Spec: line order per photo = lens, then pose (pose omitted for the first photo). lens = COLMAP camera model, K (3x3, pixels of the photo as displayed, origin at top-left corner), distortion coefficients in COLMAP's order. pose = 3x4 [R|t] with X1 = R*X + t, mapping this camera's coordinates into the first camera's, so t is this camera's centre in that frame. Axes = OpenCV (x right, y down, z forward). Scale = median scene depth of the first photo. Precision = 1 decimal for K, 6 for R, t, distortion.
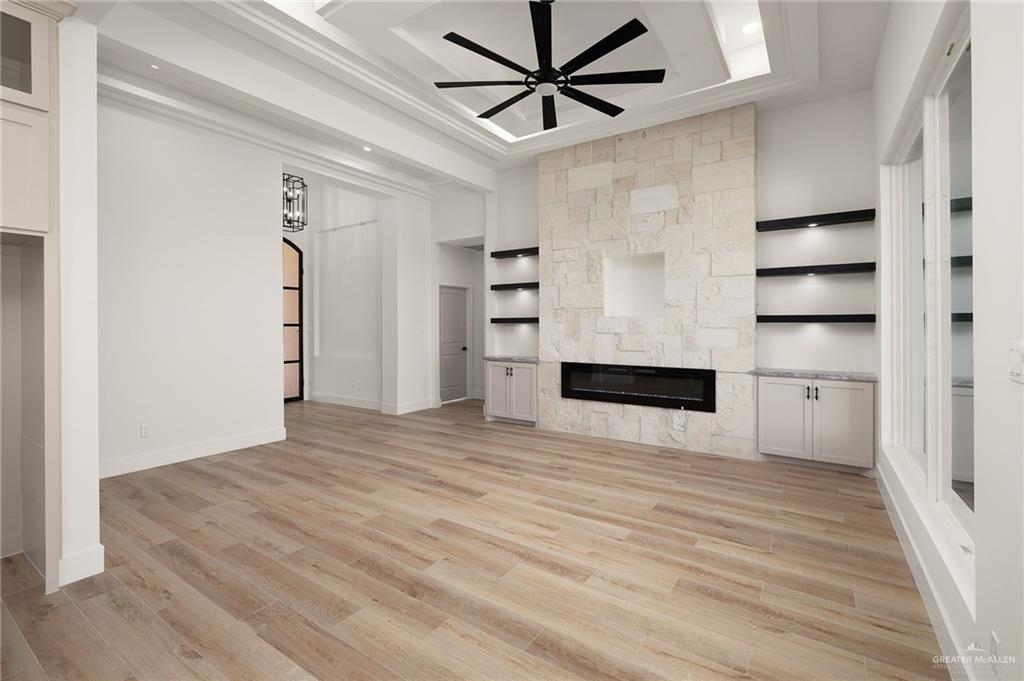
lens RADIAL K [[450.7, 0, 507.3], [0, 450.7, 327.8], [0, 0, 1]] dist [-0.002303, -0.000392]
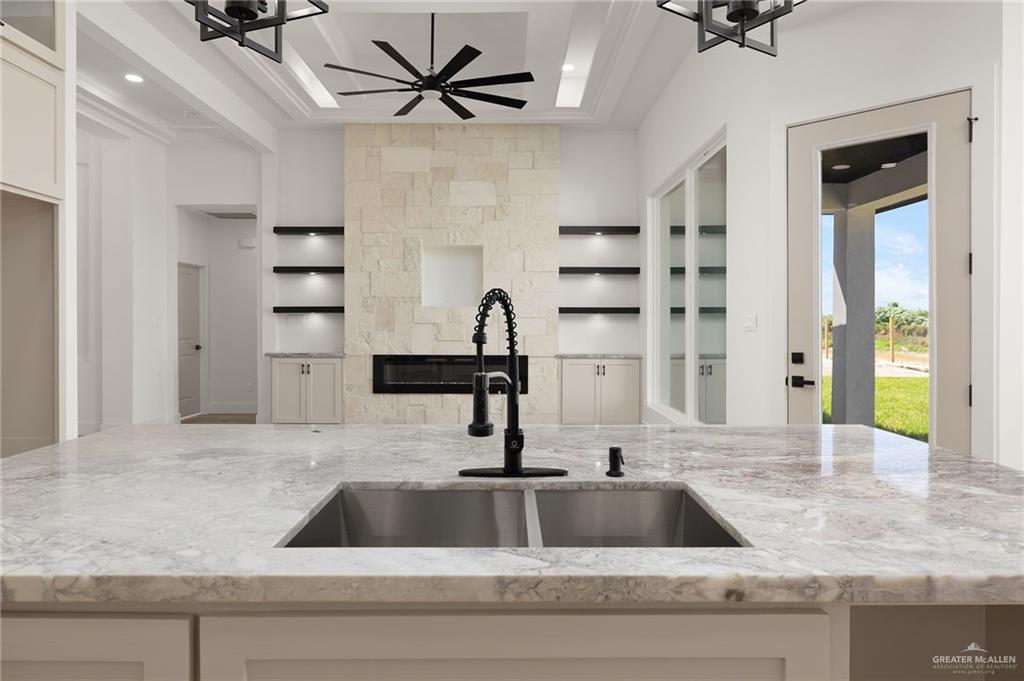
lens RADIAL K [[584.4, 0, 514.8], [0, 584.4, 331.8], [0, 0, 1]] dist [0.007240, 0.001803]
pose [[0.846053, -0.006257, 0.533063, -0.293198], [0.000653, 0.999943, 0.010701, 0.016822], [-0.533099, -0.008705, 0.846008, -0.180035]]
